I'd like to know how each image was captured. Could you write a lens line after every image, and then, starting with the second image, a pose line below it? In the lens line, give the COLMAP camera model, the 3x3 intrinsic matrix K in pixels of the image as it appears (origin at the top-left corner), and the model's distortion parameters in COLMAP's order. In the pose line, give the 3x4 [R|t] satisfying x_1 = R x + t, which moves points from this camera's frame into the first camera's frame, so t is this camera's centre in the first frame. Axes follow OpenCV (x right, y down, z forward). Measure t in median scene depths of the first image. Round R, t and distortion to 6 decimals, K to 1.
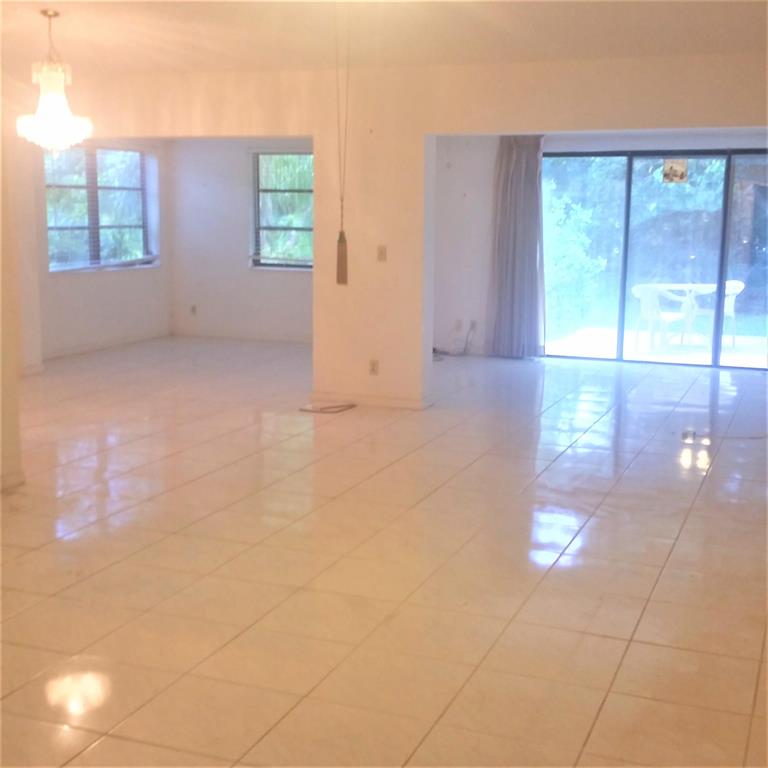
lens RADIAL K [[1070.6, 0, 384.0], [0, 1070.6, 384.0], [0, 0, 1]] dist [0.032449, 0.060972]
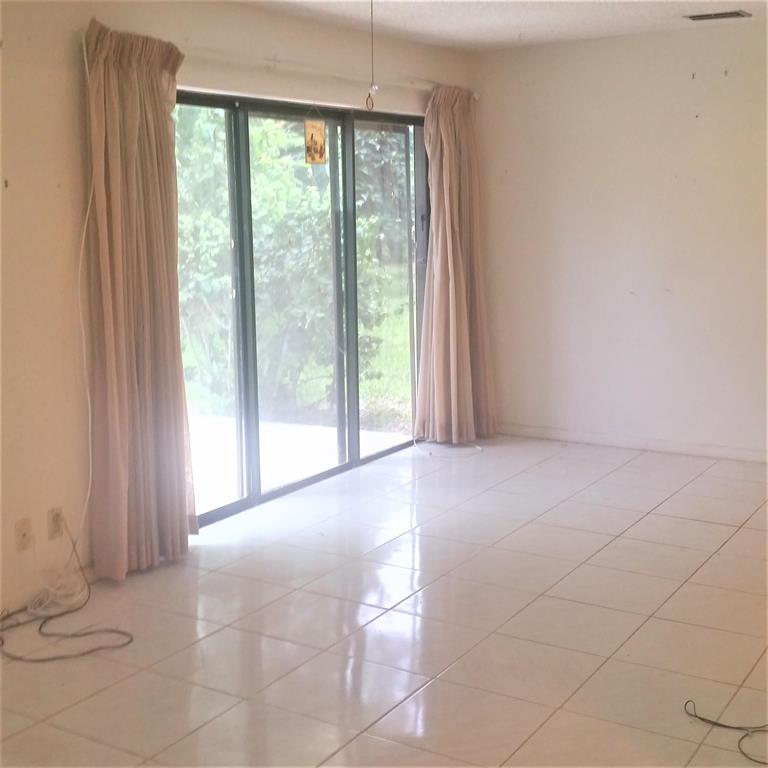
lens RADIAL K [[1070.6, 0, 384.0], [0, 1070.6, 384.0], [0, 0, 1]] dist [0.032449, 0.060972]
pose [[0.177914, -0.188318, 0.965859, -0.246853], [0.180672, 0.971084, 0.156057, -0.132264], [-0.967318, 0.146739, 0.206793, 0.733743]]
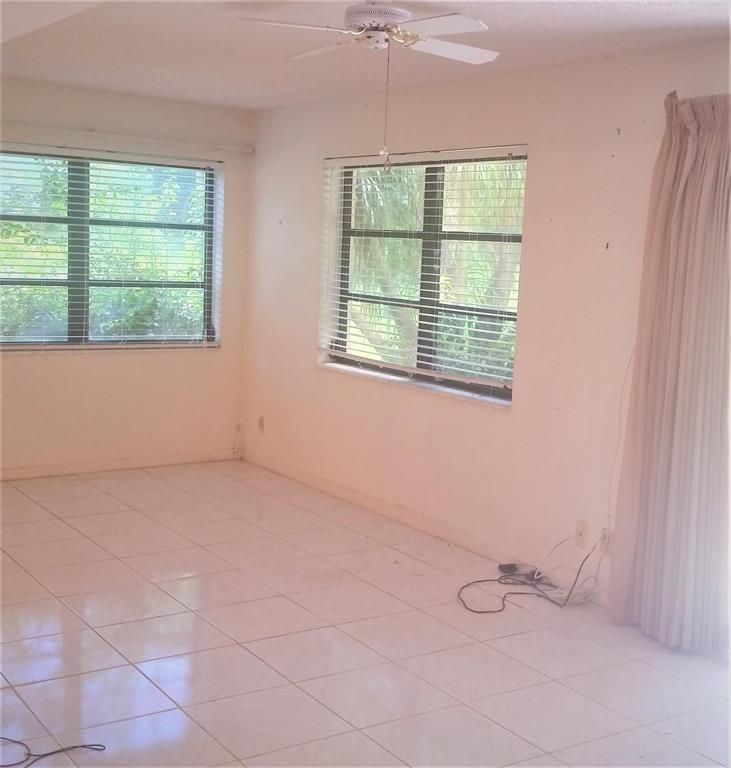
lens RADIAL K [[1097.5, 0, 365.5], [0, 1097.5, 384.0], [0, 0, 1]] dist [0.013312, 0.019280]
pose [[0.830796, 0.093409, -0.548682, 0.224325], [-0.126255, 0.991746, -0.022334, -0.087980], [0.542068, 0.087829, 0.835733, 0.519691]]
